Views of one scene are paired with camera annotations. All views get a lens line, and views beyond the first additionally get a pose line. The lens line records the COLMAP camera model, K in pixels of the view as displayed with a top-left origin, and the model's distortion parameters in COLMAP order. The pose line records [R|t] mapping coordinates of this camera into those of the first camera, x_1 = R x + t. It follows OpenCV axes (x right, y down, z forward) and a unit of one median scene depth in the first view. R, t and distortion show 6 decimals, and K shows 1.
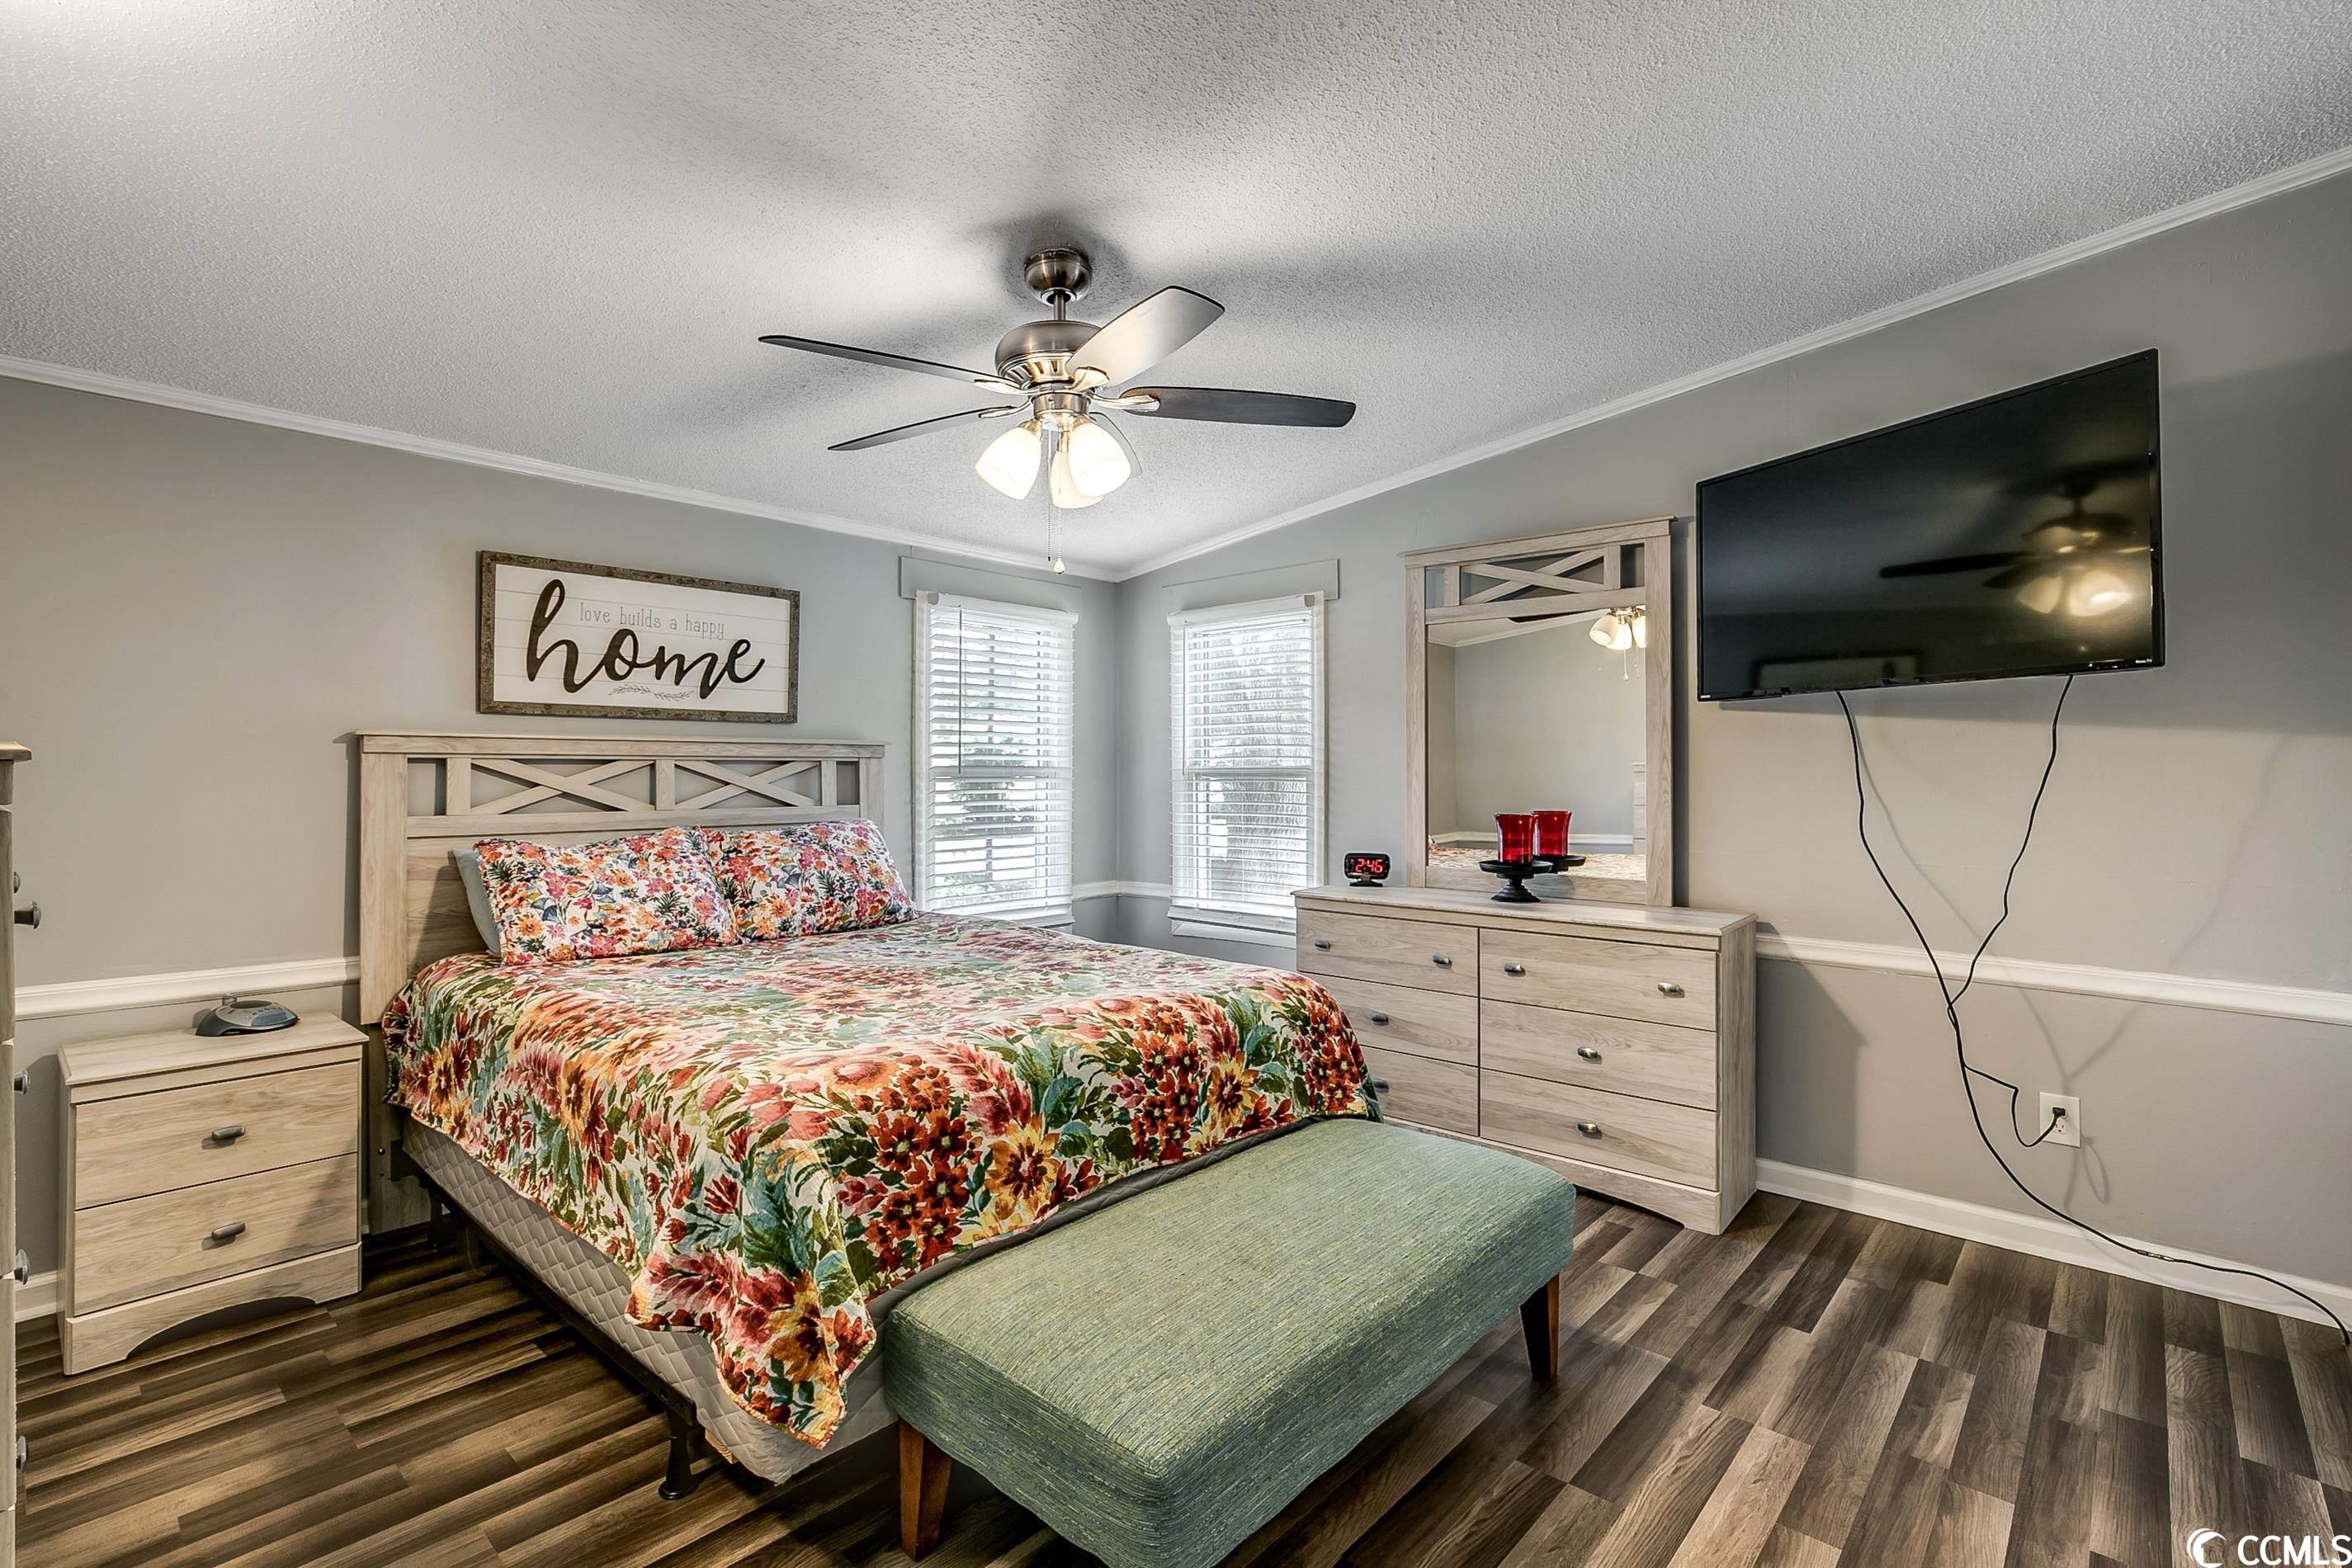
lens RADIAL K [[1127.1, 0, 1178.0], [0, 1127.1, 779.0], [0, 0, 1]] dist [-0.003340, 0.000993]
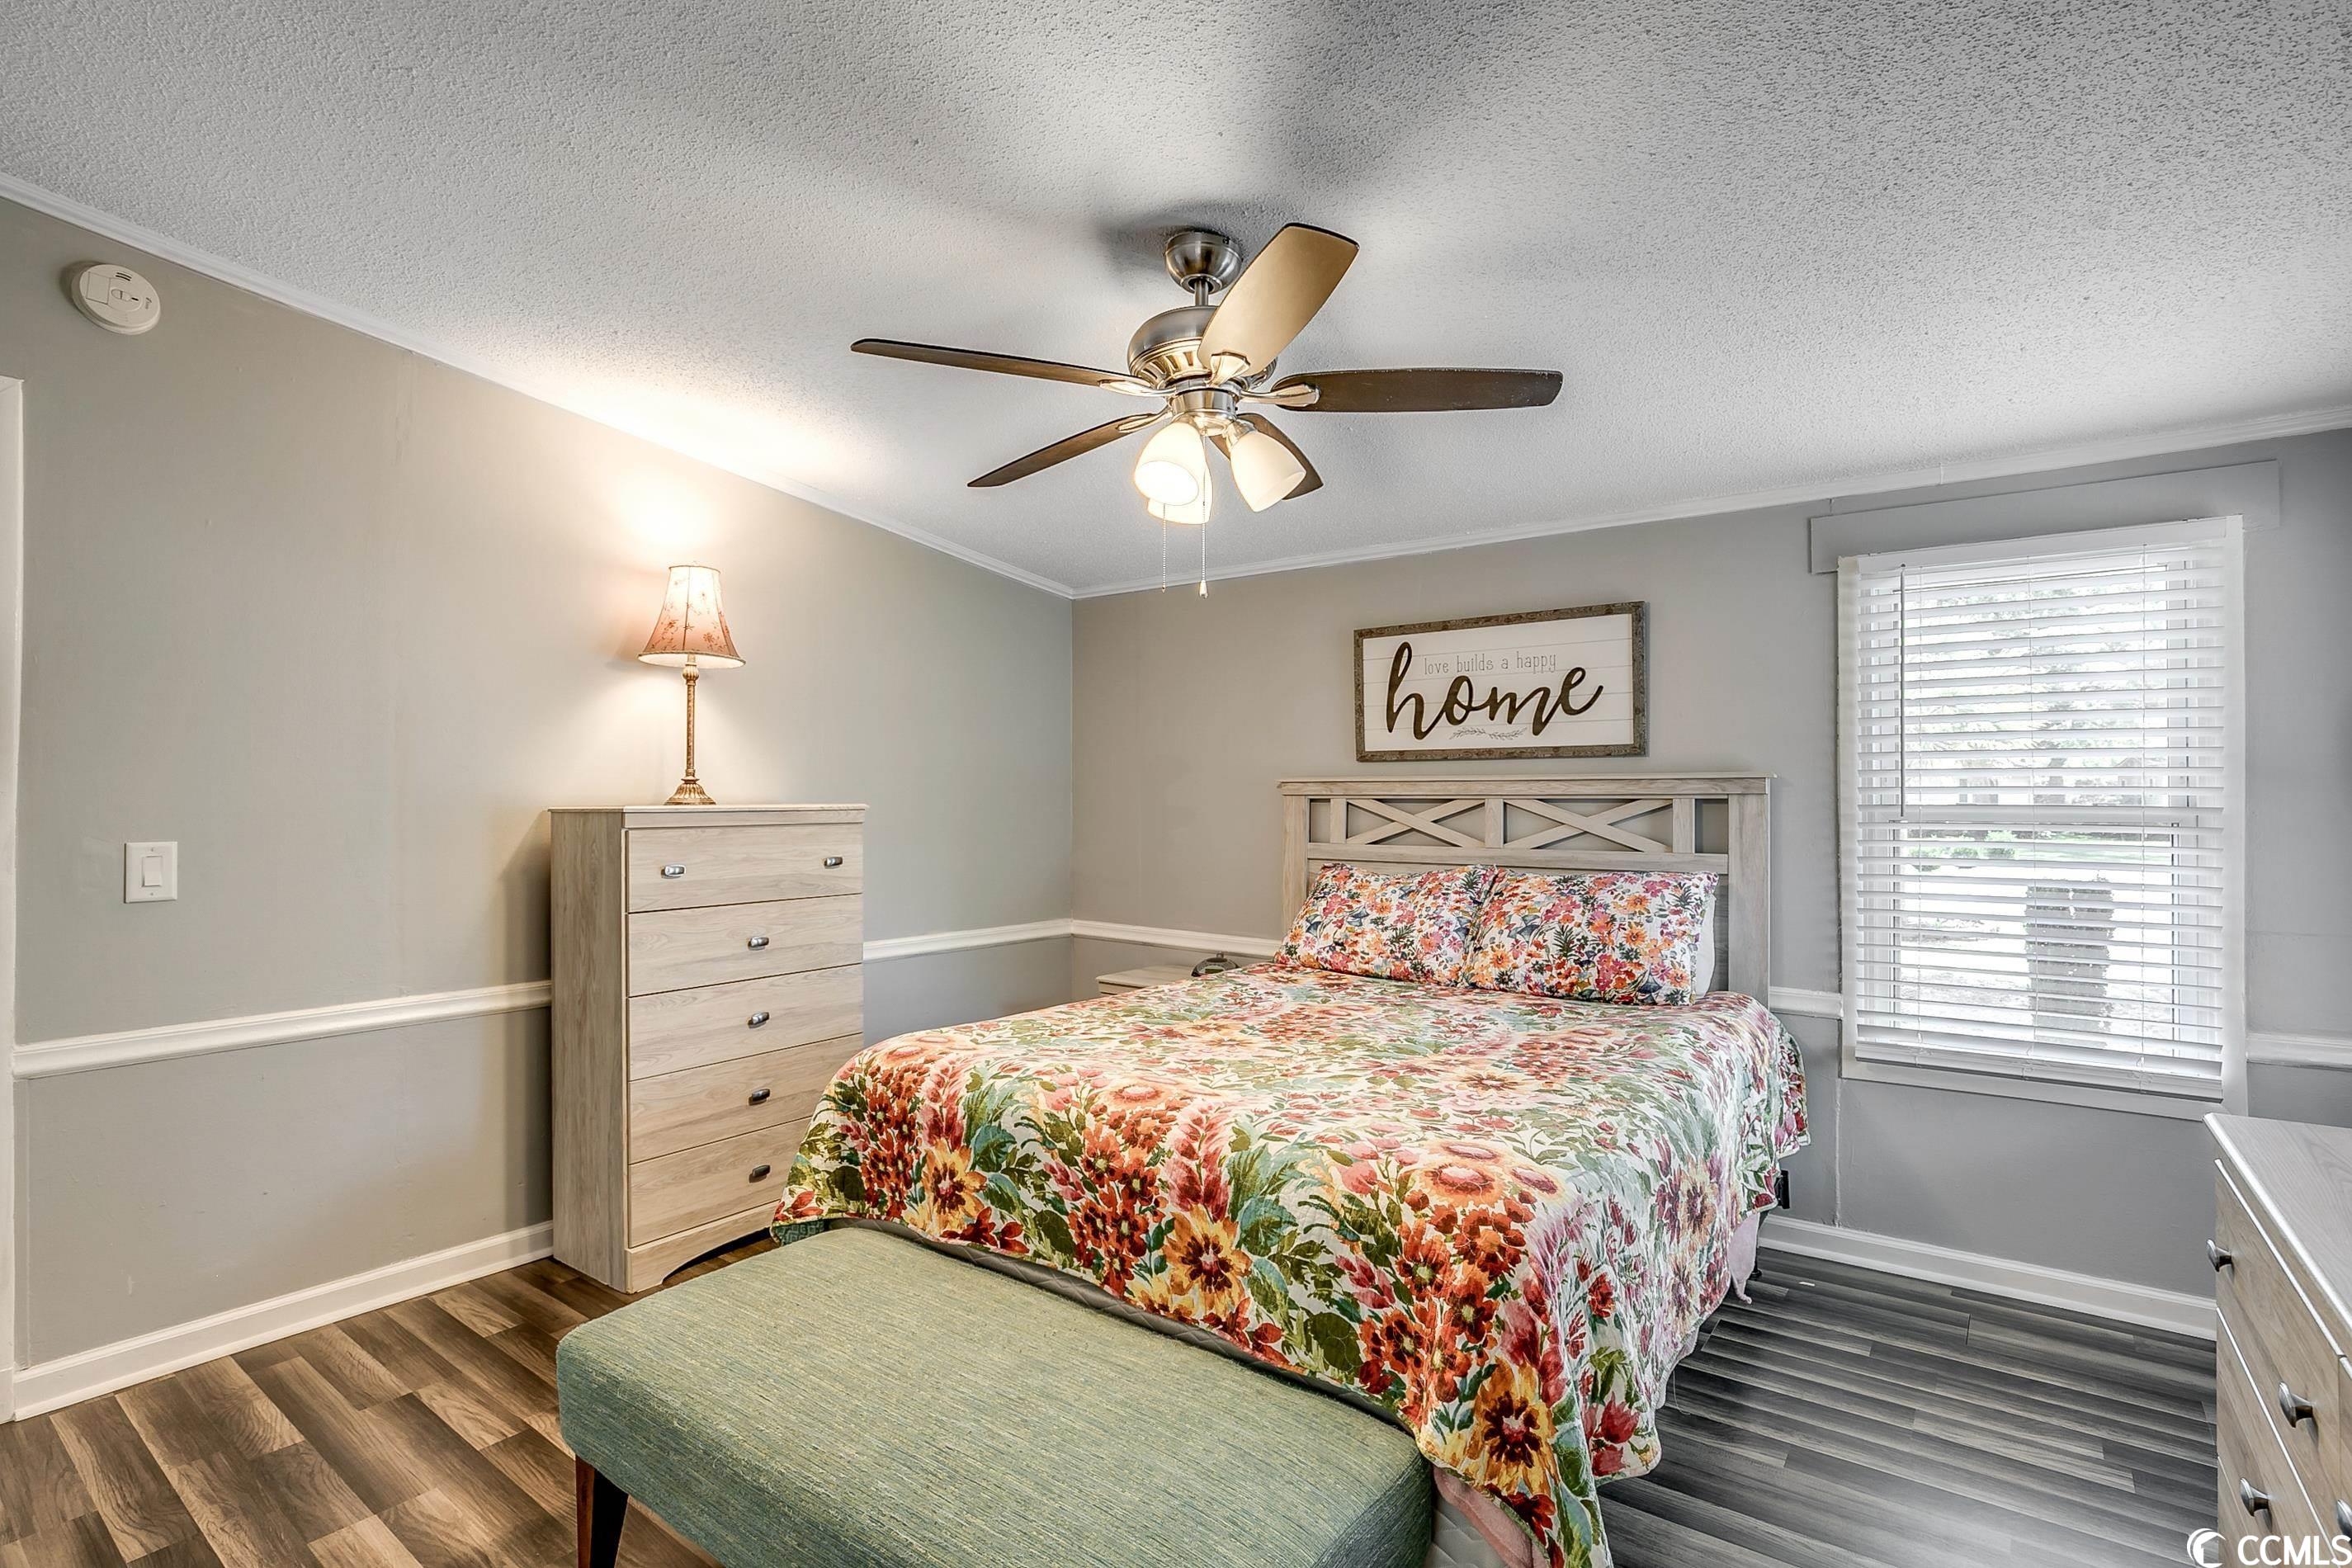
lens RADIAL K [[1117.4, 0, 1164.4], [0, 1117.4, 797.4], [0, 0, 1]] dist [-0.024107, 0.000341]
pose [[0.064493, 0.003092, -0.997913, 0.571534], [-0.004838, 0.999984, 0.002786, -0.021038], [0.997906, 0.004648, 0.064507, 0.686526]]
